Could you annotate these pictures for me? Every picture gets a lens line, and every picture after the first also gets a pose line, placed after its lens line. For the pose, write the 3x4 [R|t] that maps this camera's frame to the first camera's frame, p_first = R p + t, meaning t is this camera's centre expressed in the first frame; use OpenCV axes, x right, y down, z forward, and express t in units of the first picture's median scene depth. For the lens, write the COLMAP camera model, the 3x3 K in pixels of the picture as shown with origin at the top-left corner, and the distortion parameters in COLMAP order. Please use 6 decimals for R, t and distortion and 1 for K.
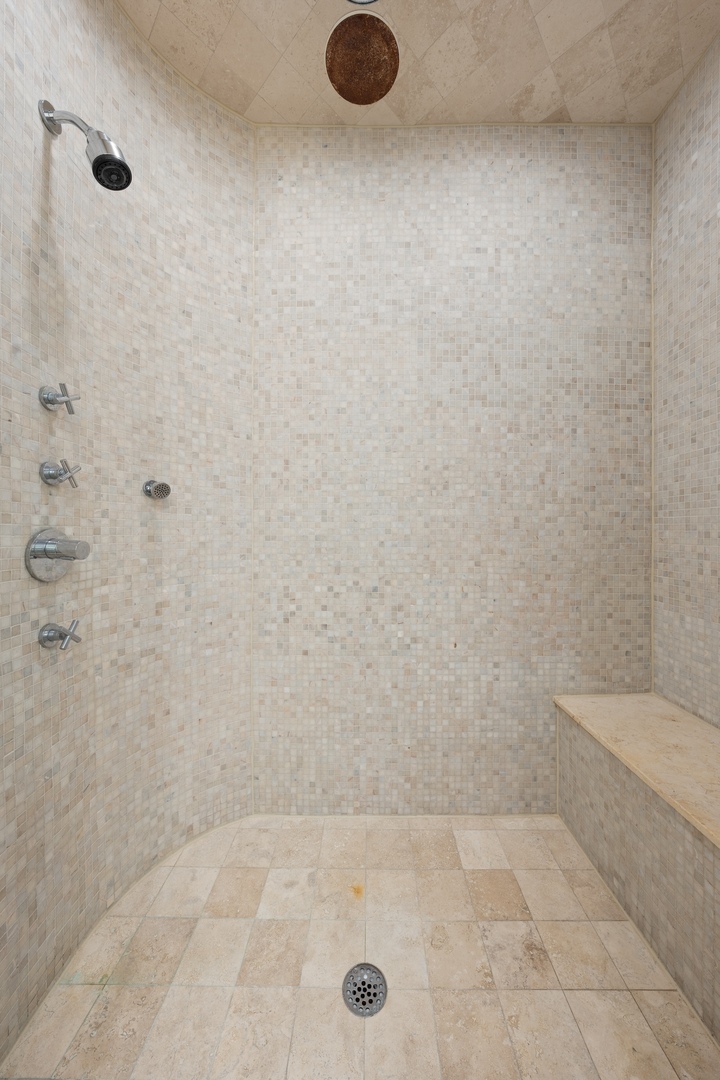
lens RADIAL K [[371.5, 0, 363.1], [0, 371.5, 538.4], [0, 0, 1]] dist [0.001504, 0.000180]
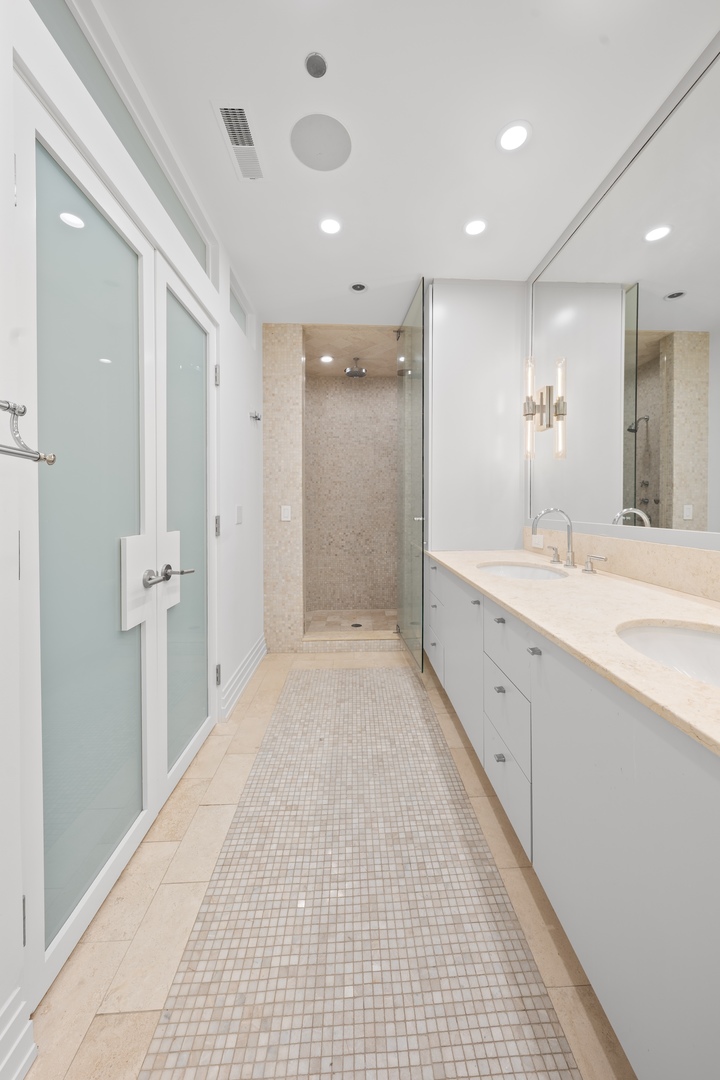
lens RADIAL K [[371.5, 0, 368.9], [0, 371.5, 508.1], [0, 0, 1]] dist [0.001504, 0.000180]
pose [[0.997974, -0.000097, 0.063618, -0.082162], [-0.000287, 0.999982, 0.006036, -0.084290], [-0.063618, -0.006042, 0.997956, -1.969756]]
